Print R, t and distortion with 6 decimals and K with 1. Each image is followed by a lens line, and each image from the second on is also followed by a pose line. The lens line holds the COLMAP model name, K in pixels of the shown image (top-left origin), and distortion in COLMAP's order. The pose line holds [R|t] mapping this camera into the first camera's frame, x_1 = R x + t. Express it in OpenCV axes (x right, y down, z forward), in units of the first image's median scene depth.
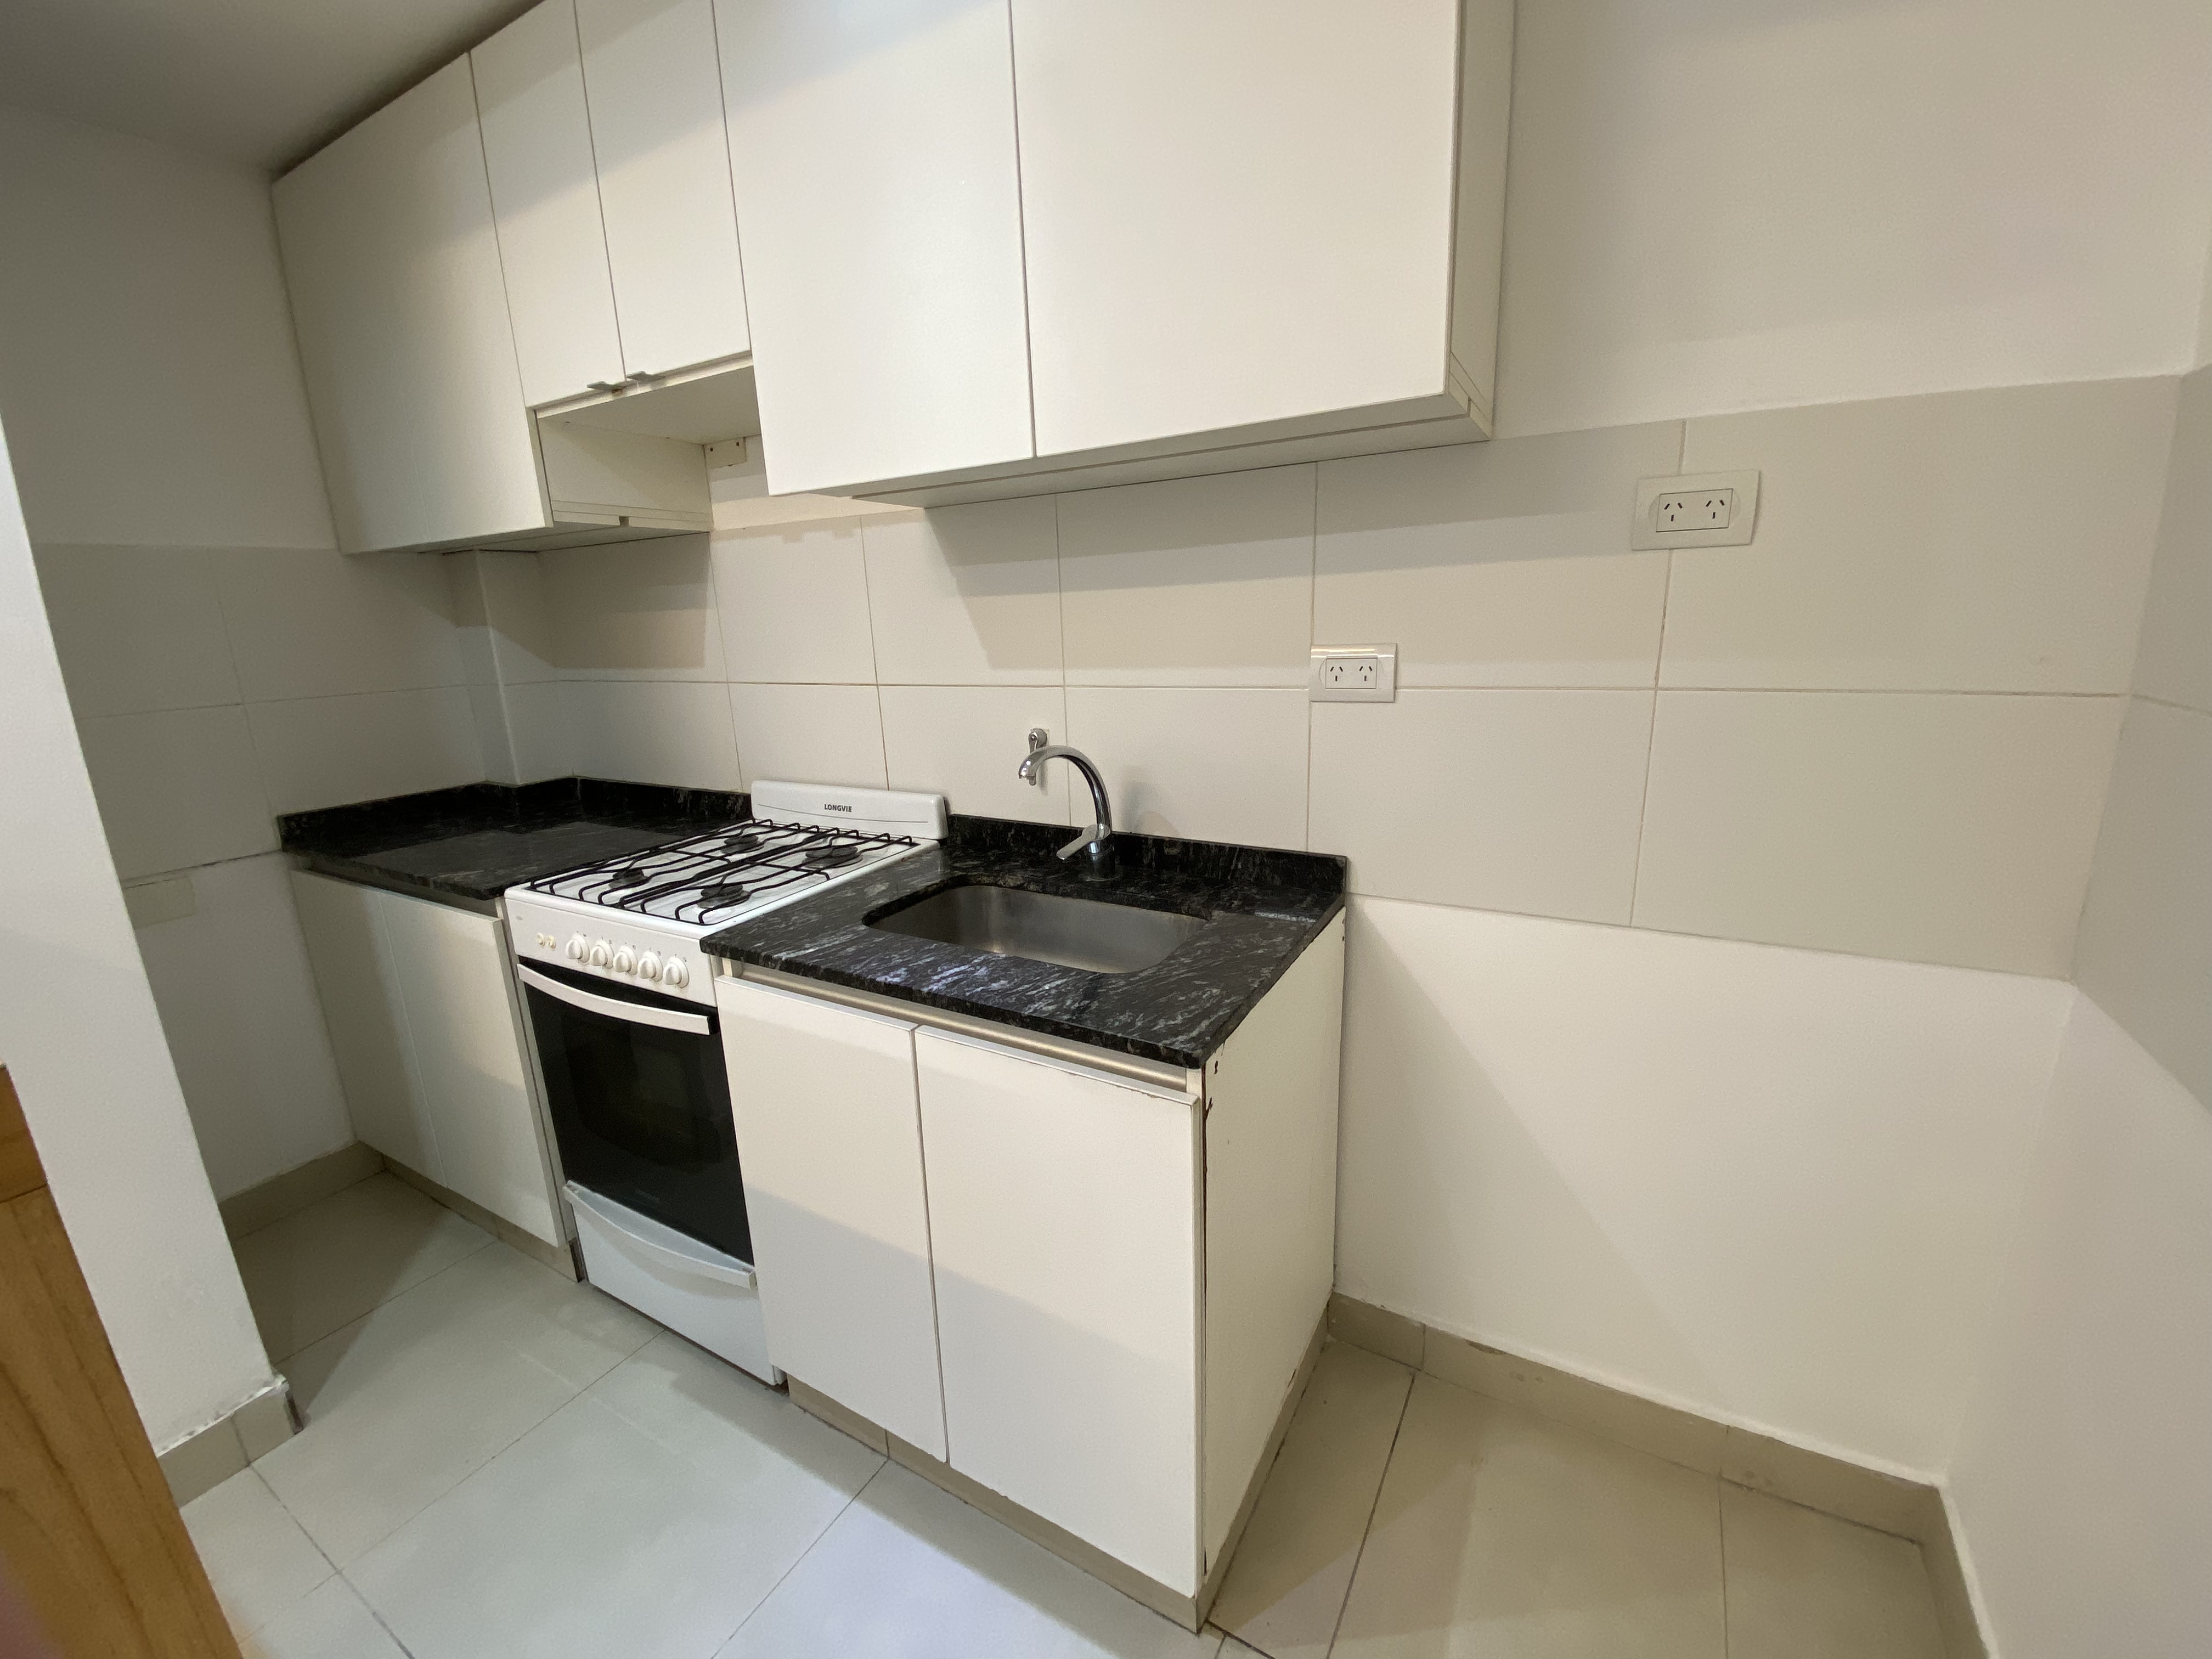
lens RADIAL K [[862.6, 0, 1098.8], [0, 862.6, 834.5], [0, 0, 1]] dist [-0.010041, -0.014969]
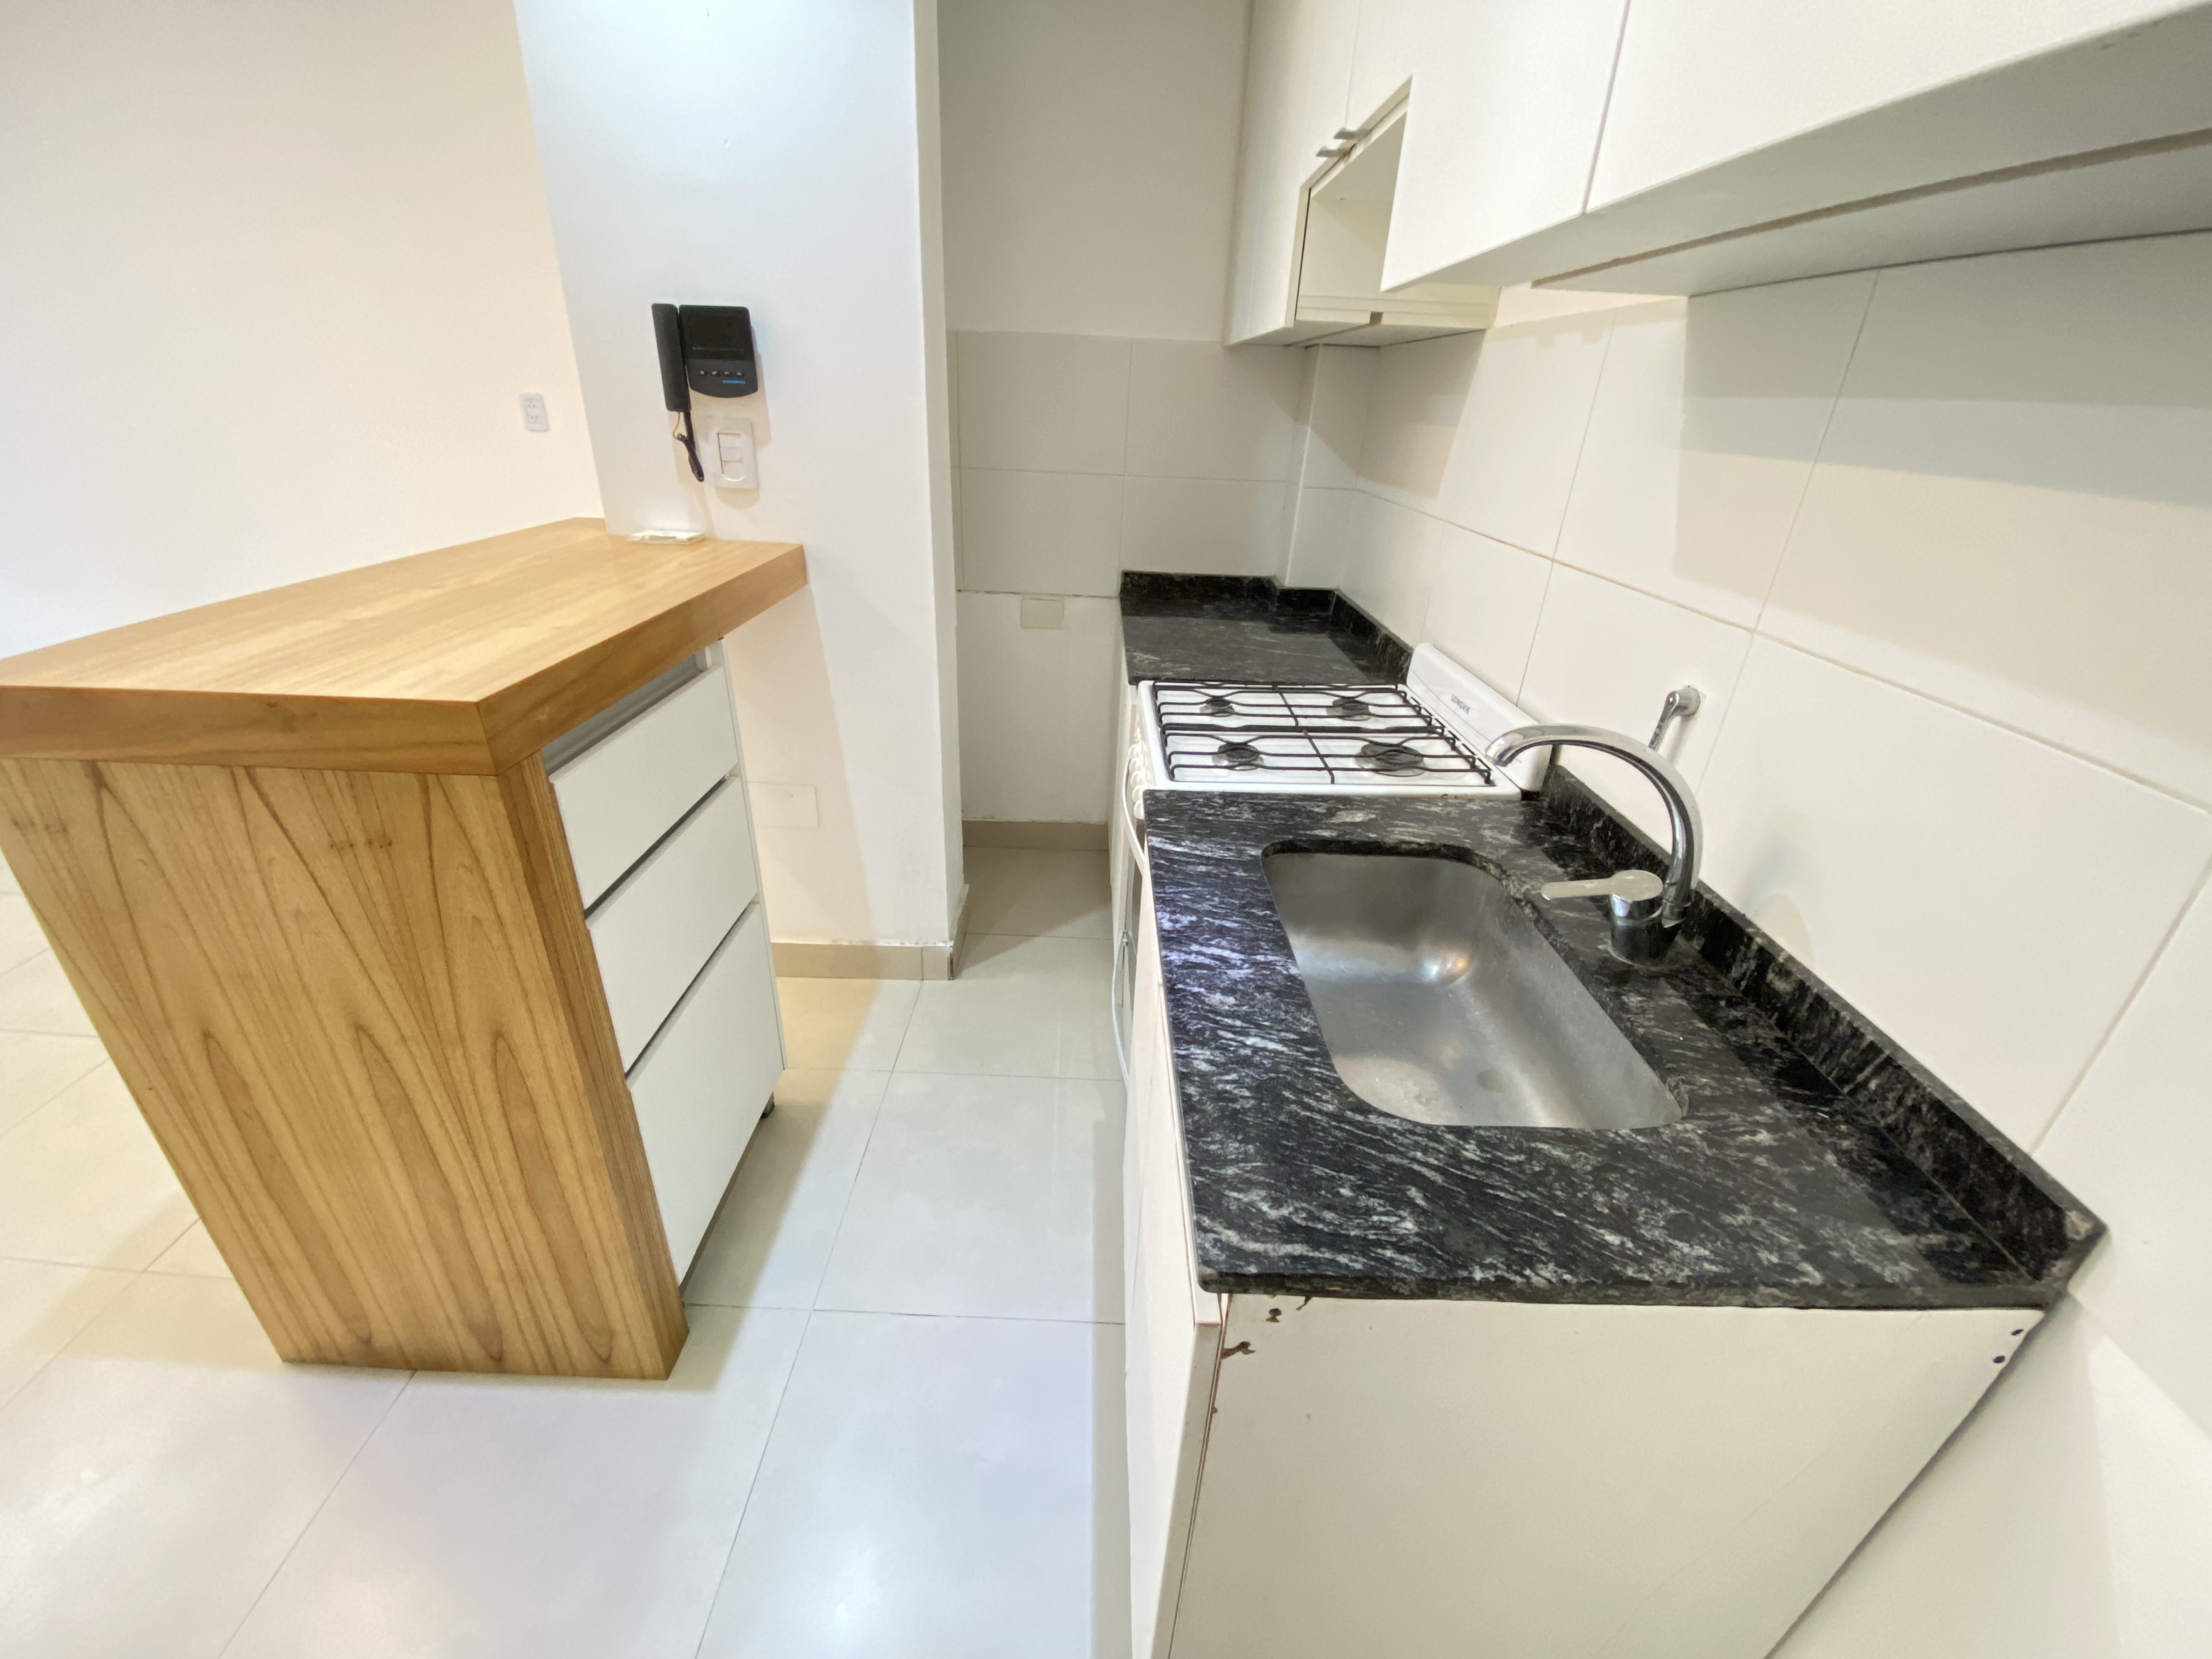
lens RADIAL K [[862.6, 0, 1098.8], [0, 862.6, 834.5], [0, 0, 1]] dist [-0.010041, -0.014969]
pose [[0.474239, 0.435151, -0.765337, 0.257080], [-0.263626, 0.899611, 0.348141, -0.141553], [0.839999, 0.036661, 0.541348, 0.358438]]
